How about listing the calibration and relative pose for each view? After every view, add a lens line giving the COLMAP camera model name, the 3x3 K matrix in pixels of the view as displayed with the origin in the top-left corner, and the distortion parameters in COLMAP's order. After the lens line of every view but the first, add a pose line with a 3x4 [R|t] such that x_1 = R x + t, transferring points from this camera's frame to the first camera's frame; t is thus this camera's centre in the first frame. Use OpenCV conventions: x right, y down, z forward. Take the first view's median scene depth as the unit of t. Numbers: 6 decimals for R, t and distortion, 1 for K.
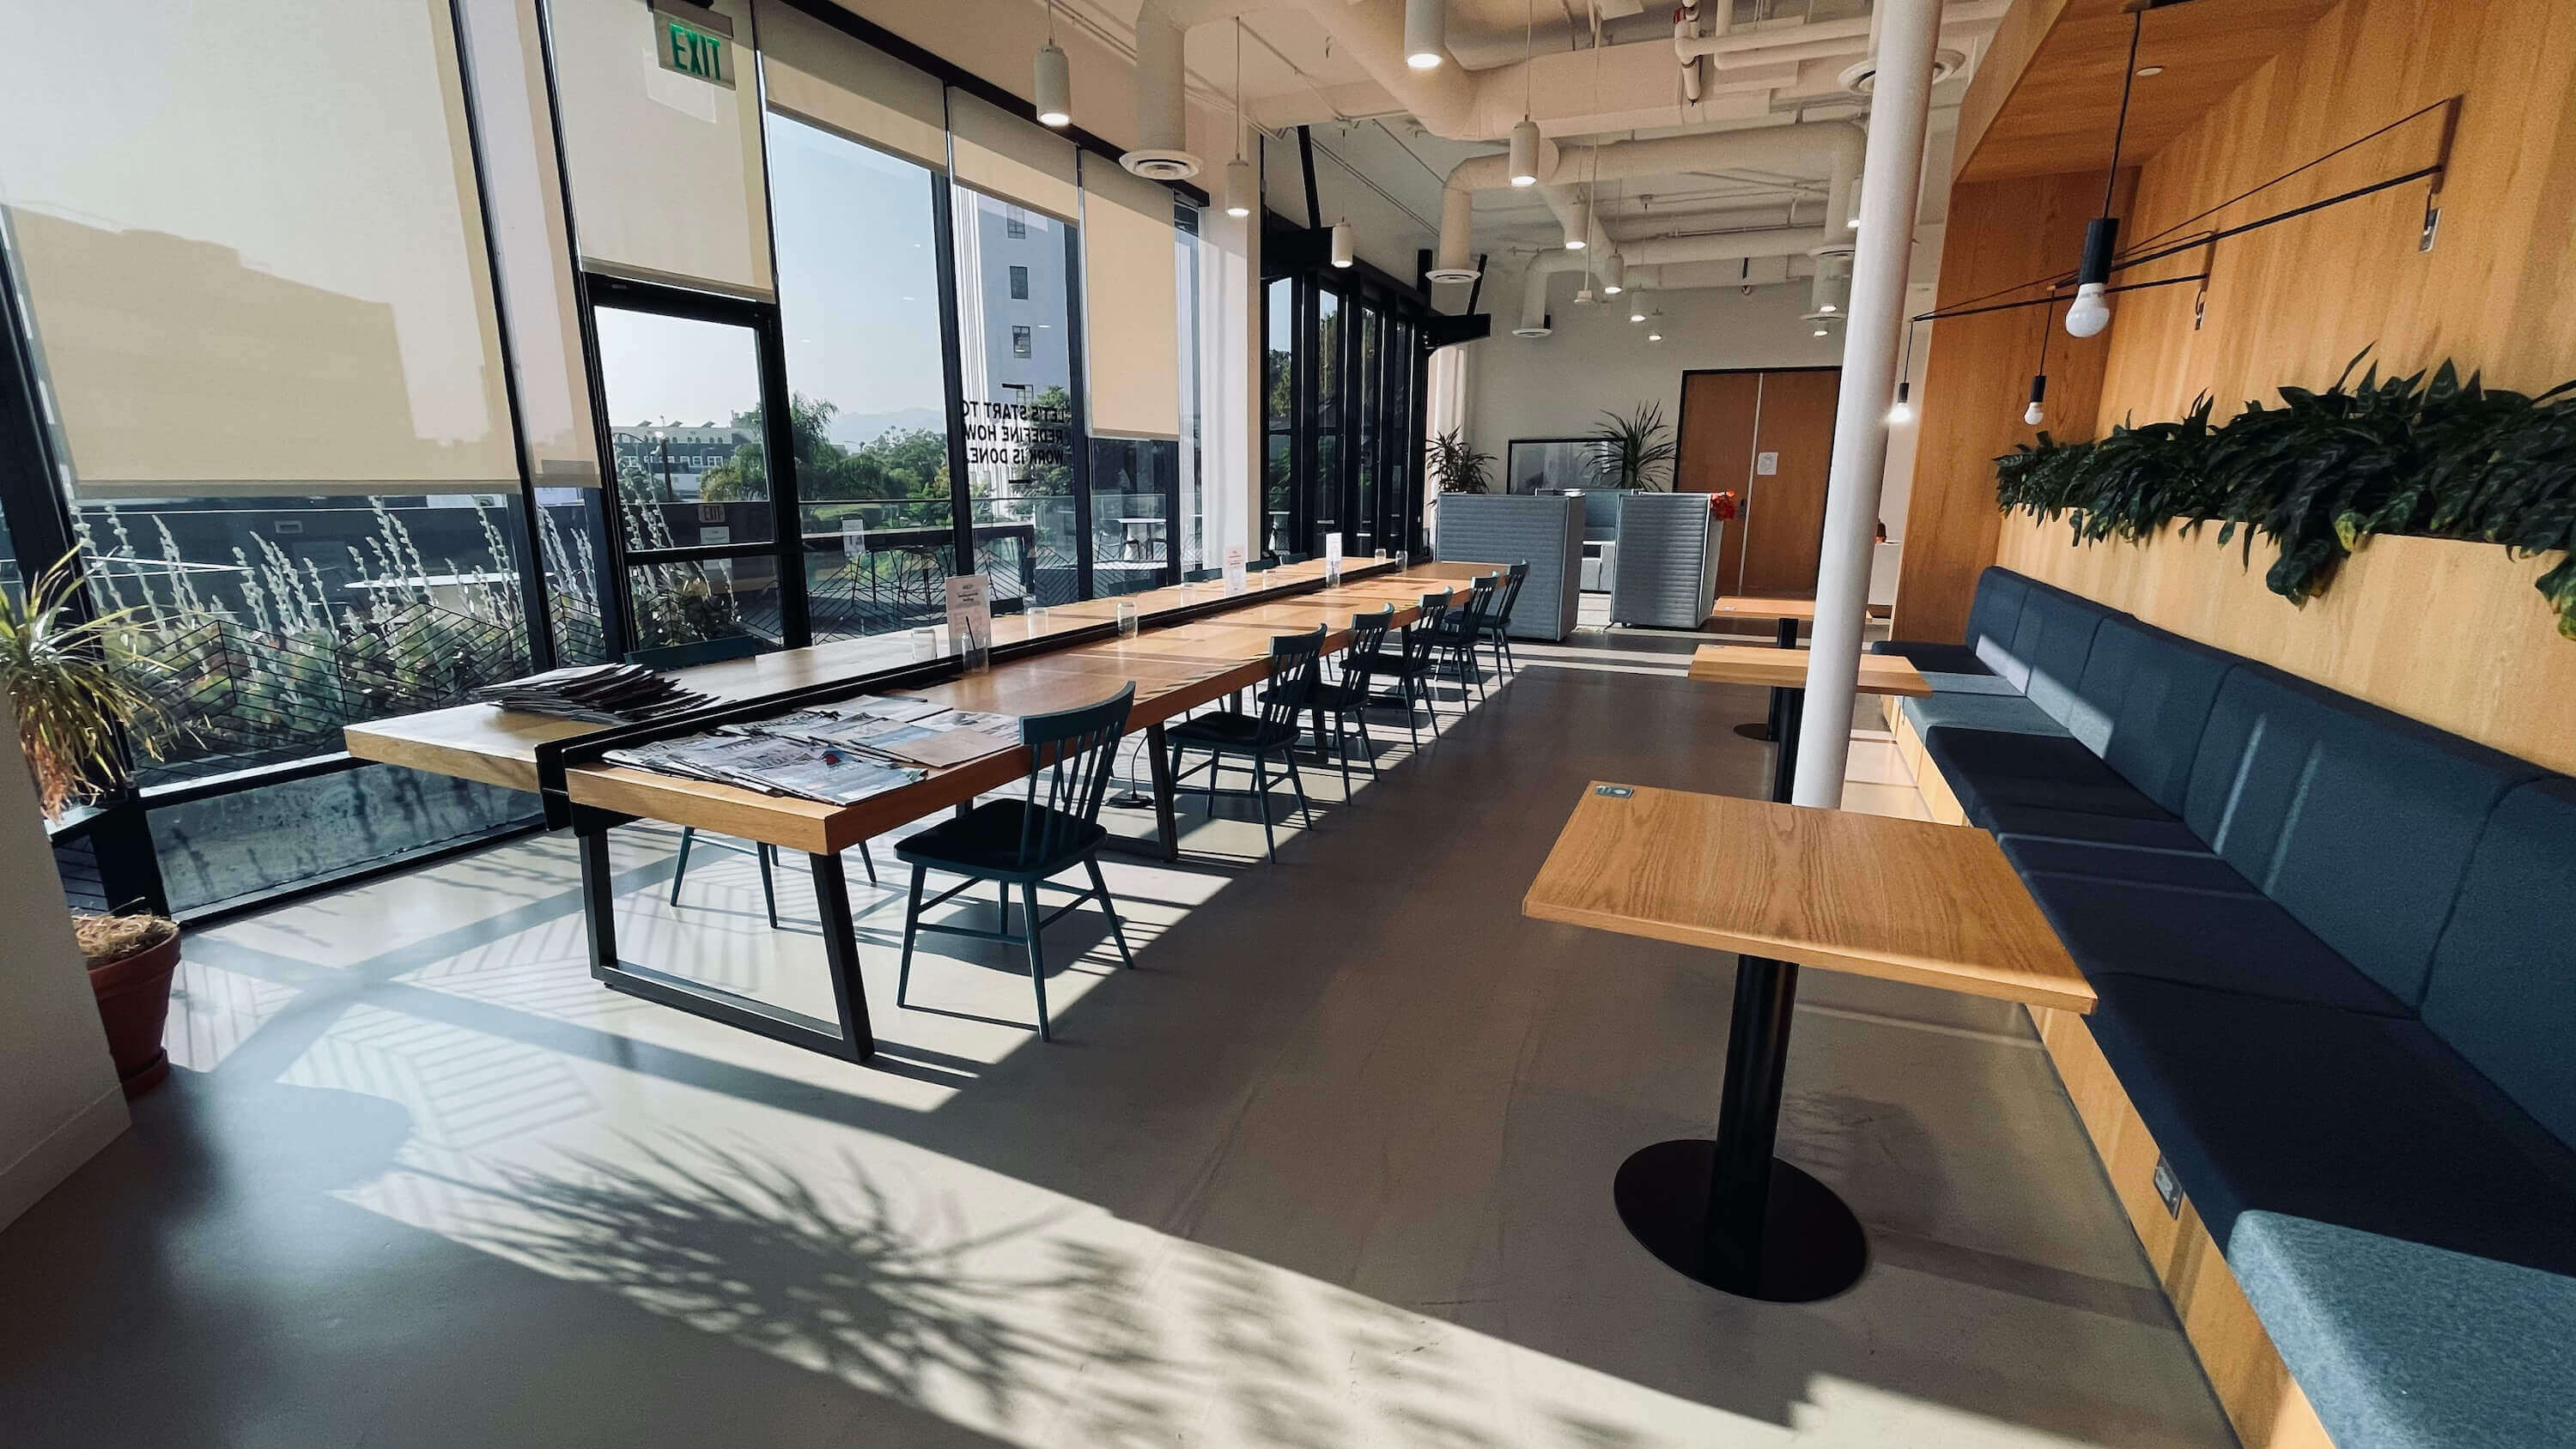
lens RADIAL K [[1057.7, 0, 1288.0], [0, 1057.7, 724.5], [0, 0, 1]] dist [0.001941, 0.000006]
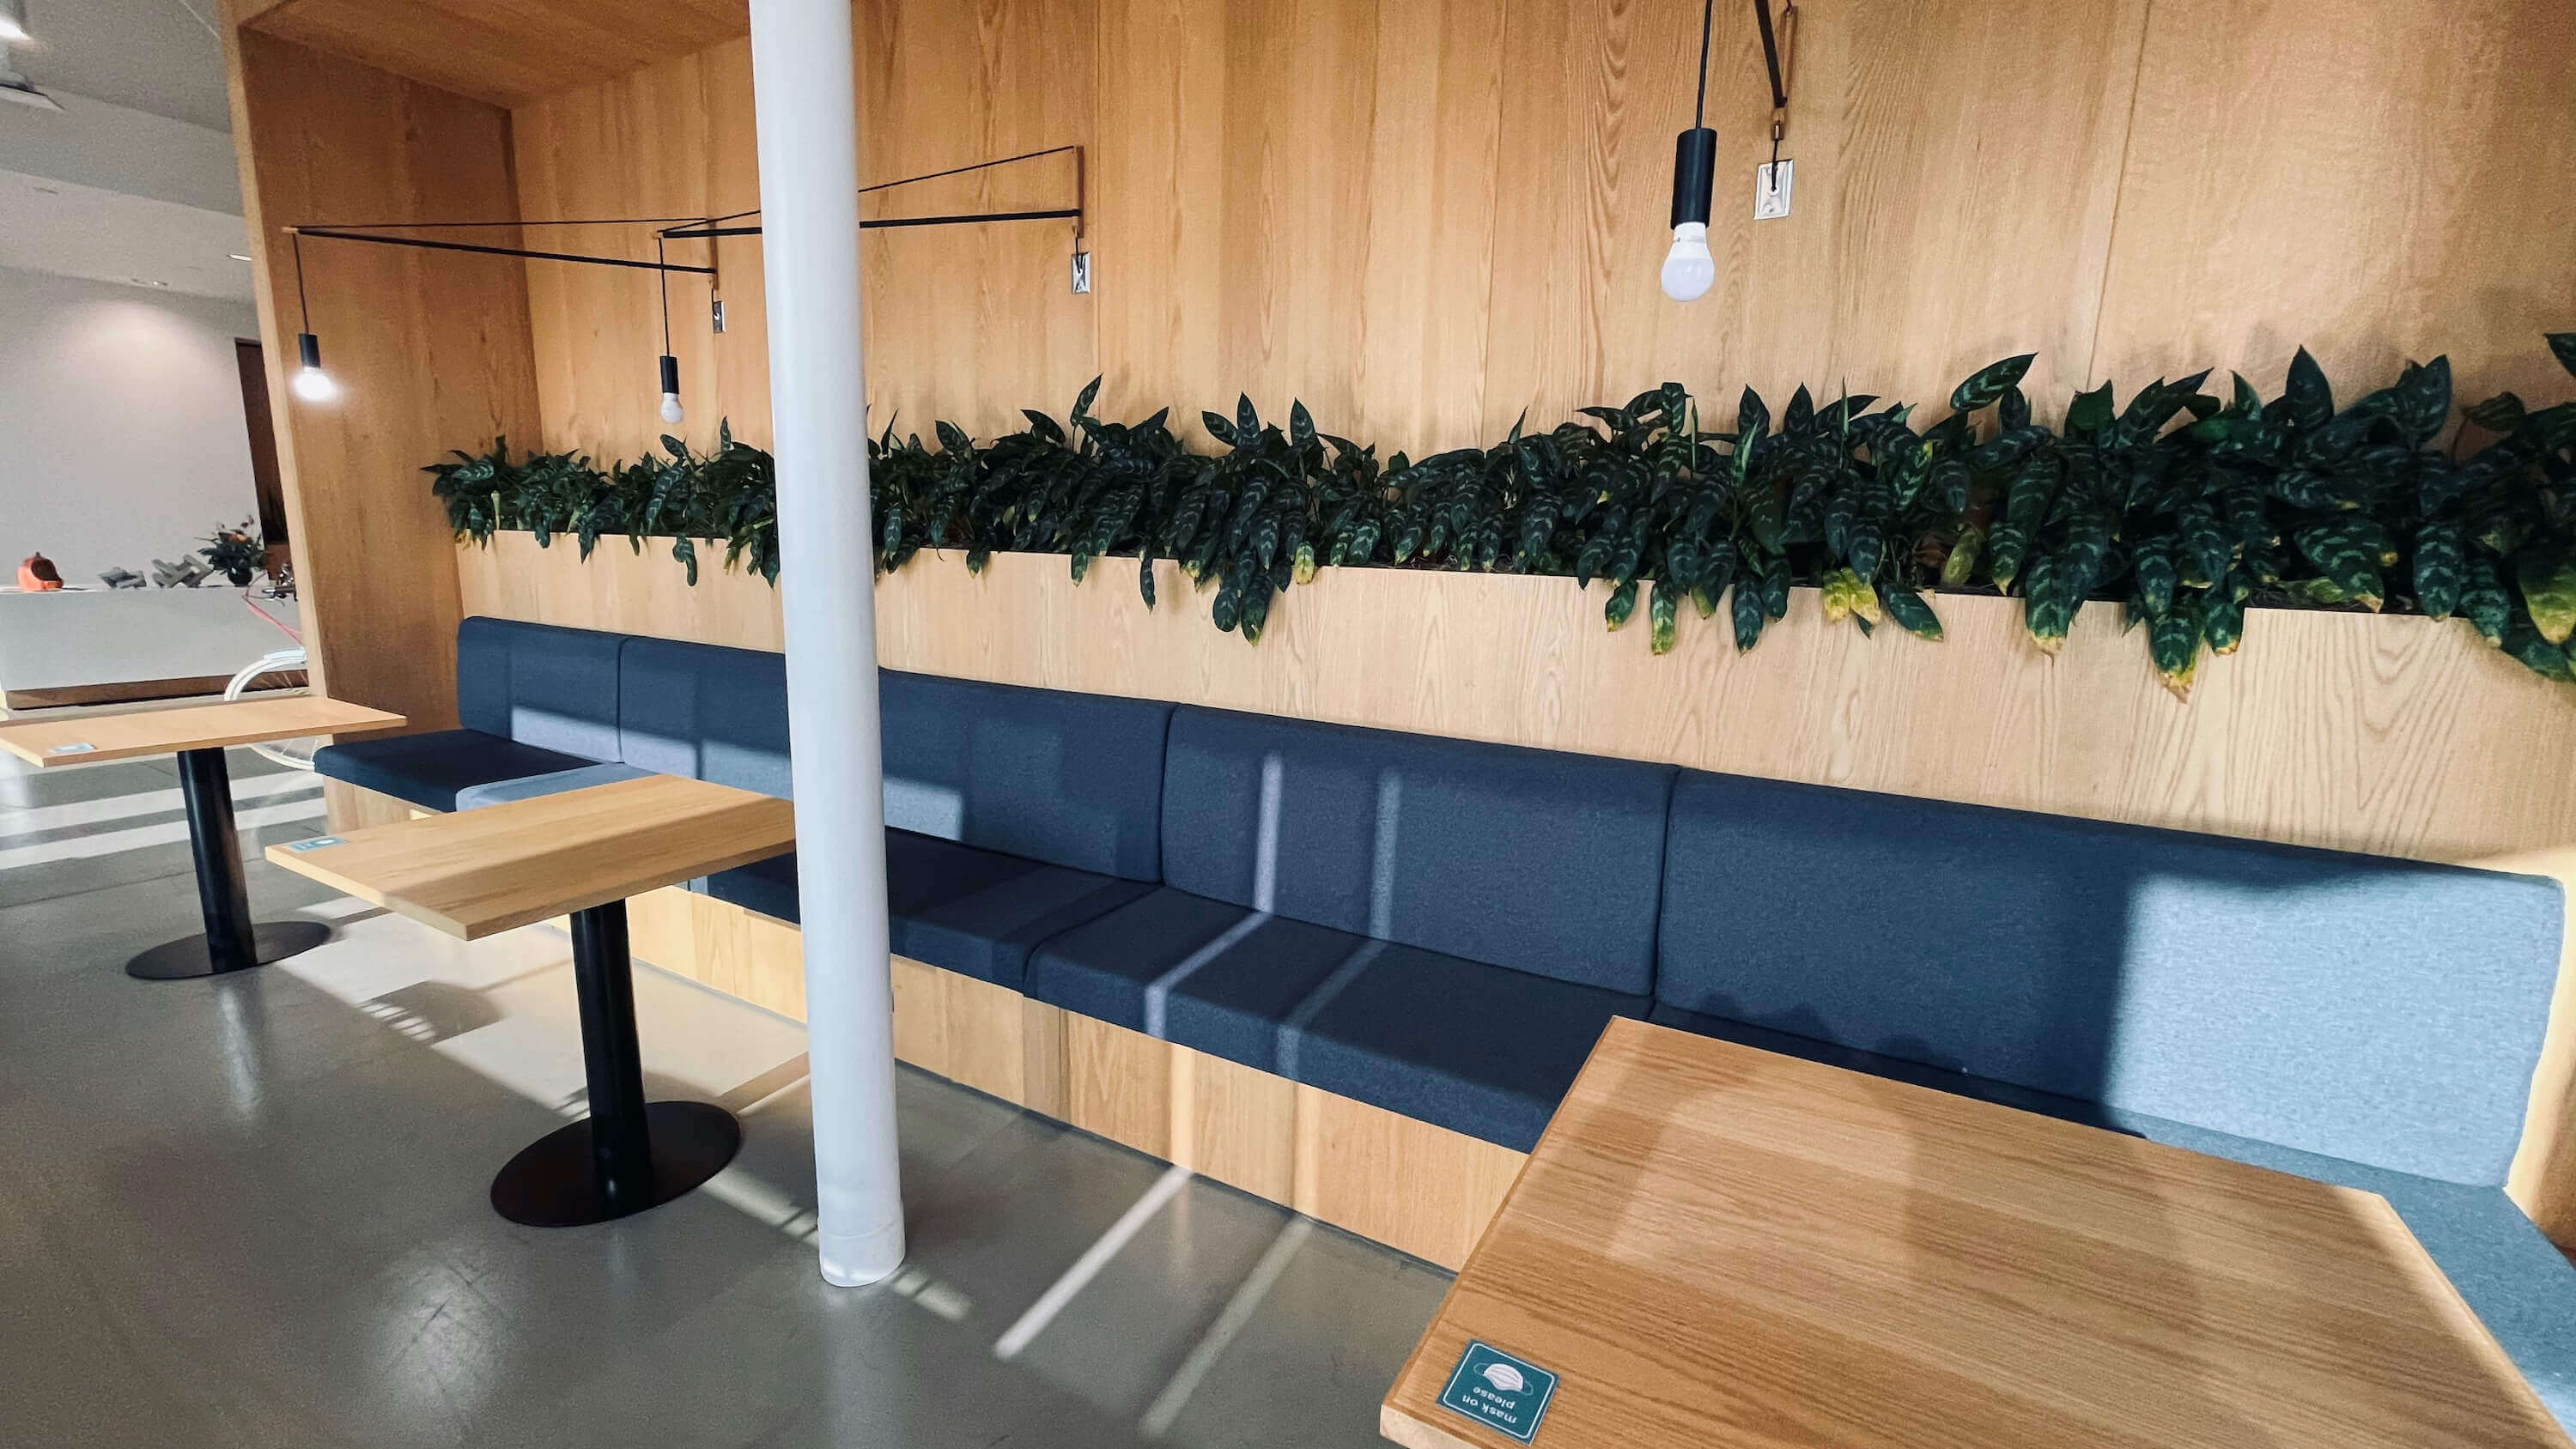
lens RADIAL K [[975.1, 0, 1282.2], [0, 975.1, 733.6], [0, 0, 1]] dist [0.000267, -0.000026]
pose [[0.083086, -0.213380, 0.973430, 0.054395], [0.202053, 0.960126, 0.193218, -0.176887], [-0.975844, 0.180631, 0.122887, 0.783445]]
